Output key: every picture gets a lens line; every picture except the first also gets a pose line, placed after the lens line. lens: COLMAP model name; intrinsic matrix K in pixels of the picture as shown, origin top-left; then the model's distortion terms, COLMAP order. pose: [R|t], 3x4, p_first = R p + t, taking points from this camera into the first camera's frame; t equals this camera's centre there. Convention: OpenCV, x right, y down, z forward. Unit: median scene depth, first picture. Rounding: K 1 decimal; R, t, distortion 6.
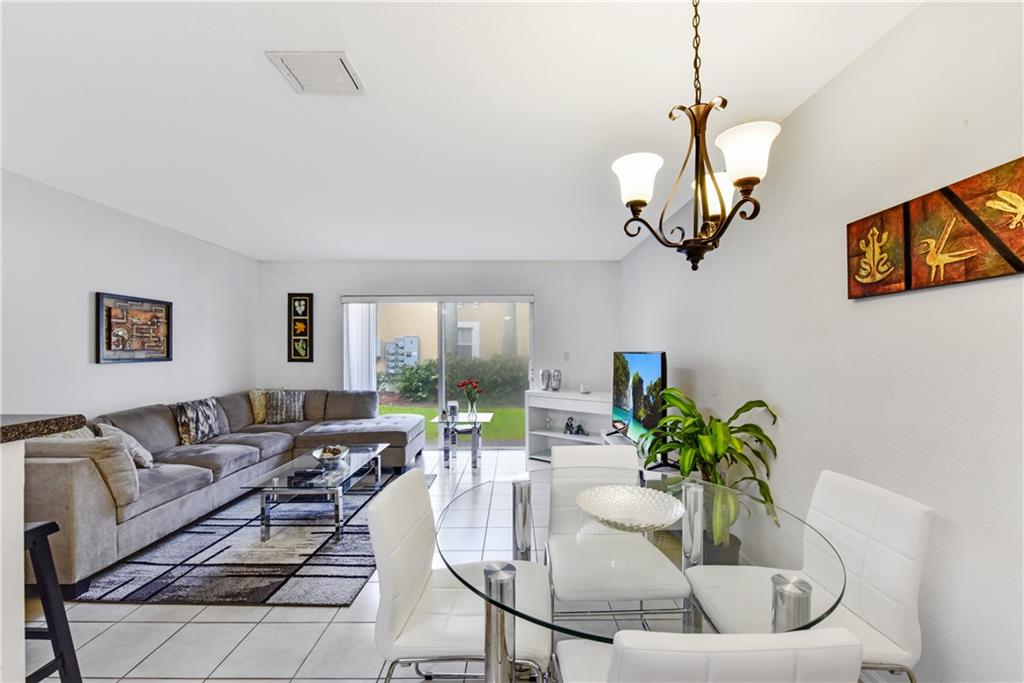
lens RADIAL K [[416.1, 0, 517.0], [0, 416.1, 350.2], [0, 0, 1]] dist [-0.007147, -0.001563]
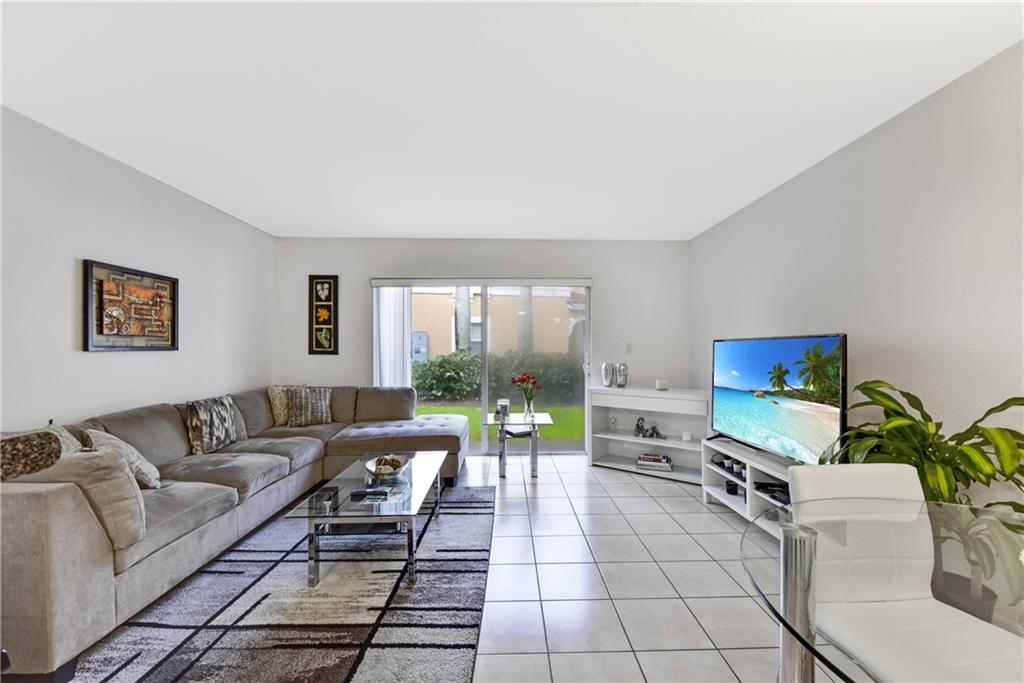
lens RADIAL K [[416.1, 0, 518.8], [0, 416.1, 349.9], [0, 0, 1]] dist [-0.007147, -0.001563]
pose [[0.999828, 0.000648, 0.018541, -0.191936], [-0.000691, 0.999997, 0.002335, 0.024251], [-0.018539, -0.002347, 0.999825, 0.186177]]
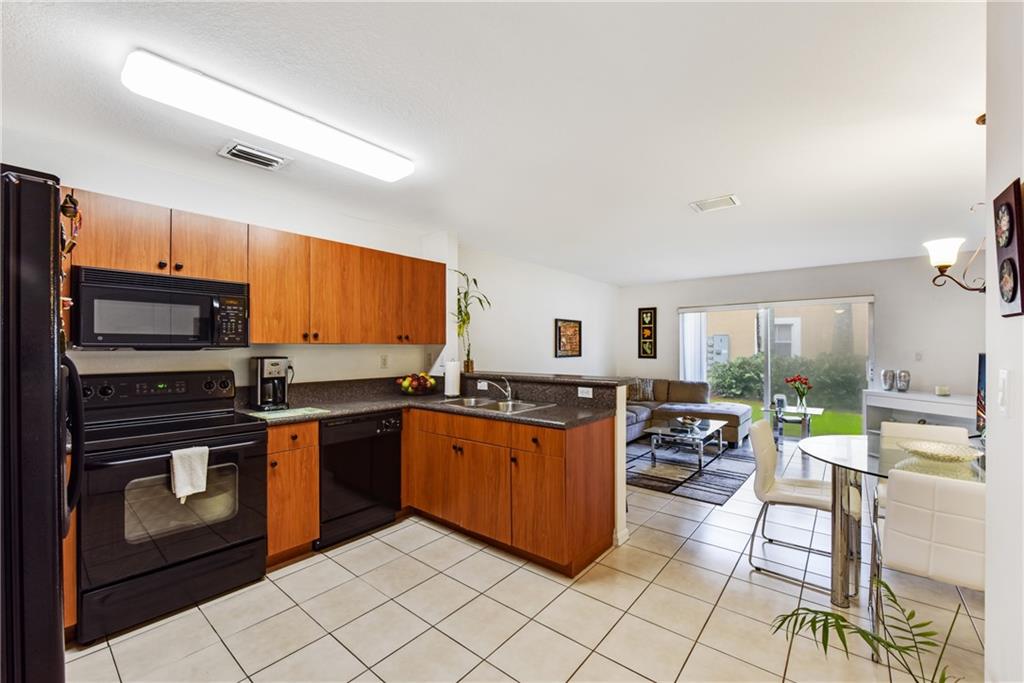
lens RADIAL K [[416.1, 0, 513.2], [0, 416.1, 349.1], [0, 0, 1]] dist [-0.007147, -0.001563]
pose [[0.771756, 0.002114, -0.635915, 0.005054], [0.001044, 0.999989, 0.004592, -0.012733], [0.635918, -0.004208, 0.771746, -0.477132]]
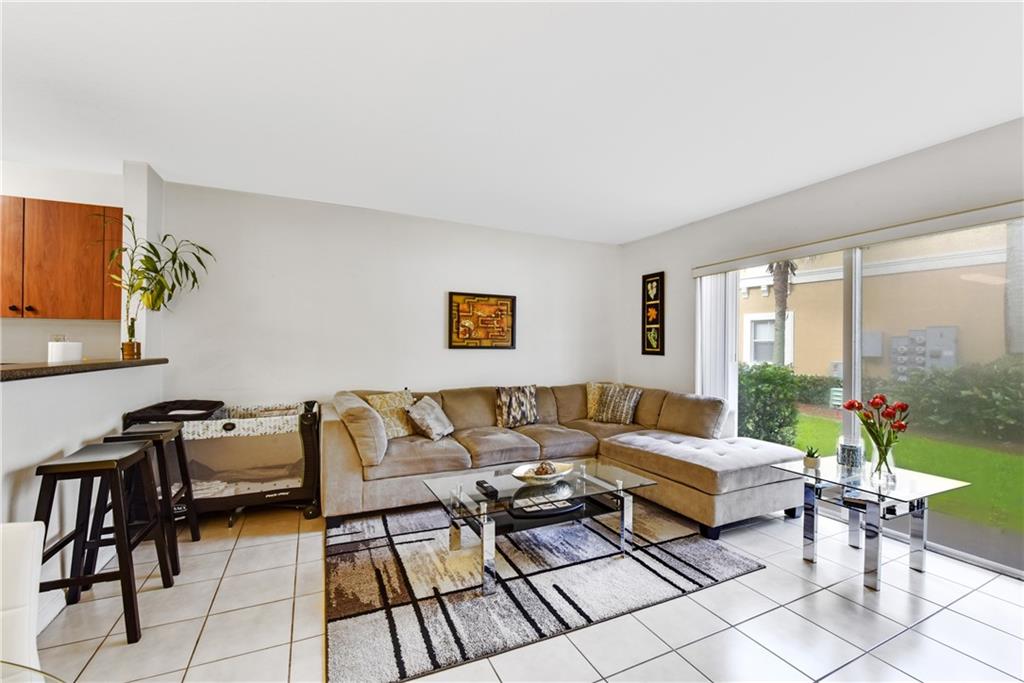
lens RADIAL K [[416.1, 0, 511.1], [0, 416.1, 350.3], [0, 0, 1]] dist [-0.007147, -0.001563]
pose [[0.420568, 0.012536, -0.907174, 0.183390], [-0.010472, 0.999905, 0.008962, 0.020987], [0.907200, 0.005731, 0.420660, 0.564637]]
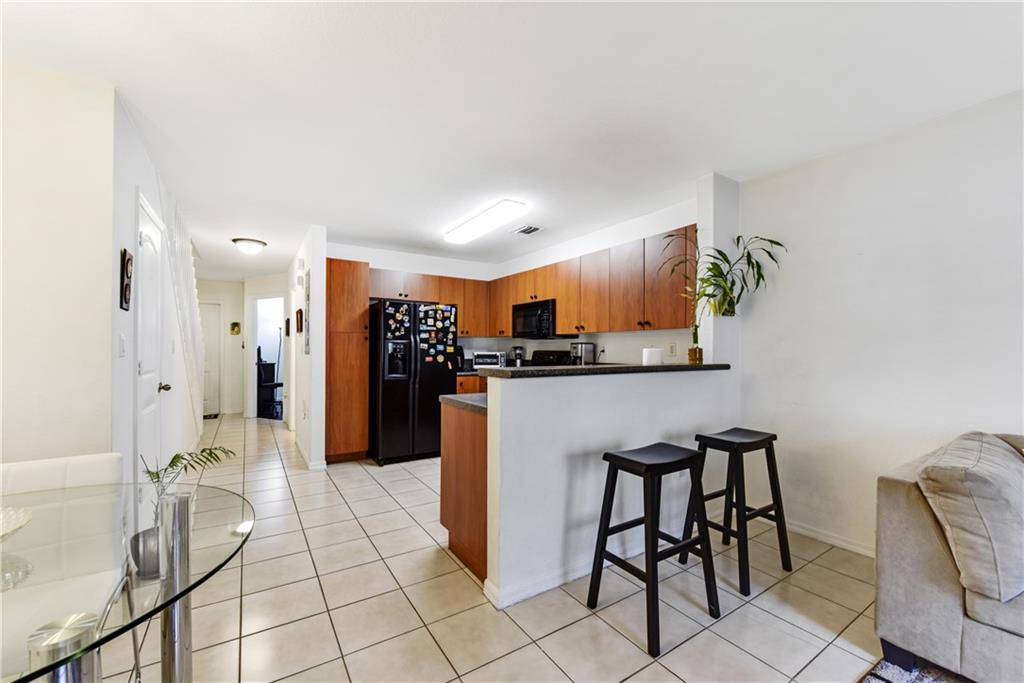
lens RADIAL K [[416.1, 0, 521.6], [0, 416.1, 352.1], [0, 0, 1]] dist [-0.007147, -0.001563]
pose [[-0.838614, 0.001282, -0.544725, -0.067550], [-0.002786, 0.999974, 0.006643, 0.023841], [0.544719, 0.007089, -0.838589, 0.734296]]
